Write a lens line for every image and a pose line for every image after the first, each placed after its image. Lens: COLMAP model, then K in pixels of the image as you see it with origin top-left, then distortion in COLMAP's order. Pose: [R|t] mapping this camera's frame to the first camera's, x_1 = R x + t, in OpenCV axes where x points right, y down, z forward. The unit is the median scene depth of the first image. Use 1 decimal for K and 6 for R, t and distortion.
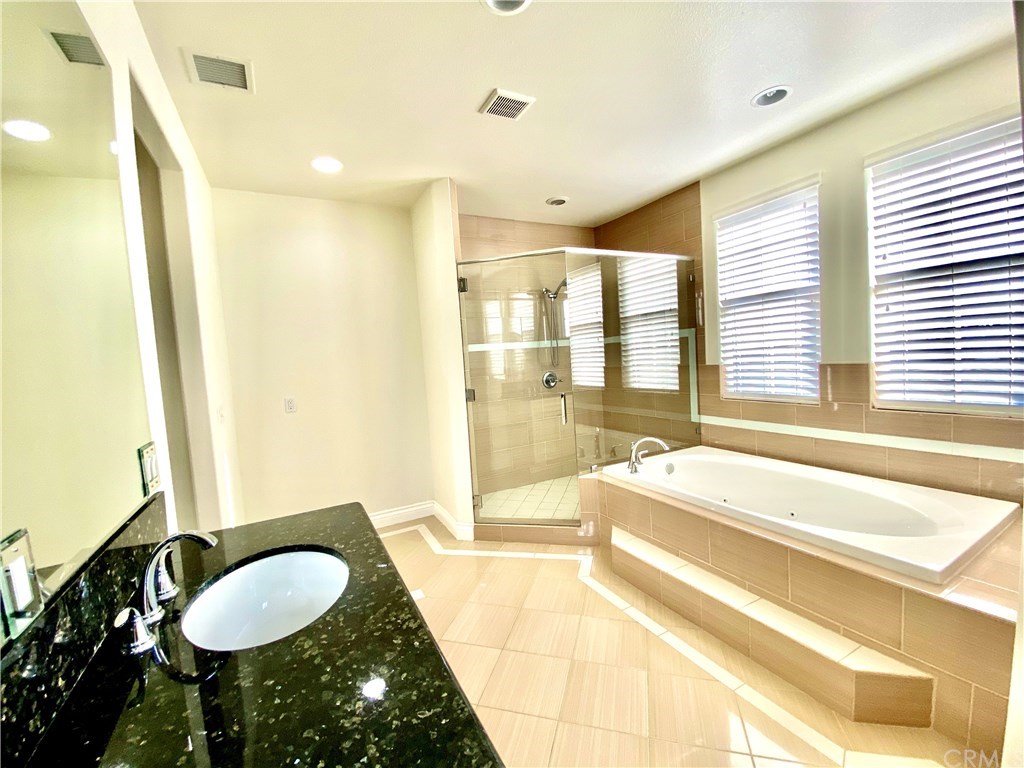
lens RADIAL K [[420.7, 0, 510.6], [0, 420.7, 383.9], [0, 0, 1]] dist [-0.000232, -0.000245]
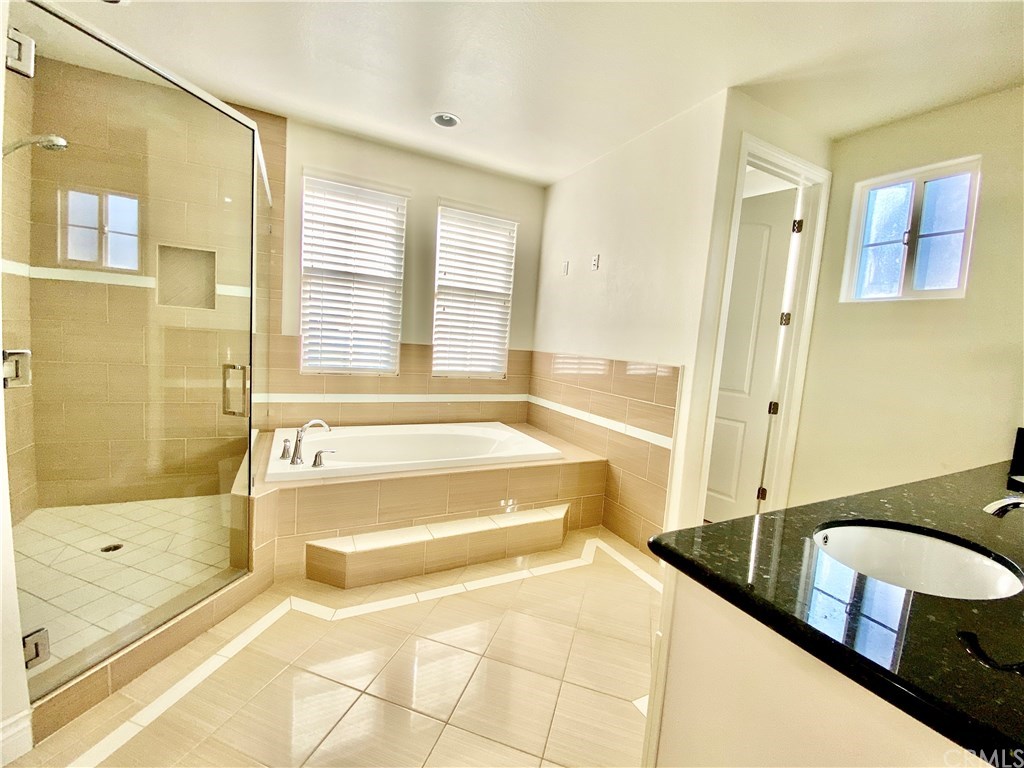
lens RADIAL K [[406.6, 0, 498.4], [0, 406.6, 392.0], [0, 0, 1]] dist [-0.000717, -0.000174]
pose [[0.029991, -0.062784, 0.997576, -0.537752], [-0.014834, 0.997888, 0.063249, 0.019109], [-0.999440, -0.016695, 0.028997, 0.738154]]
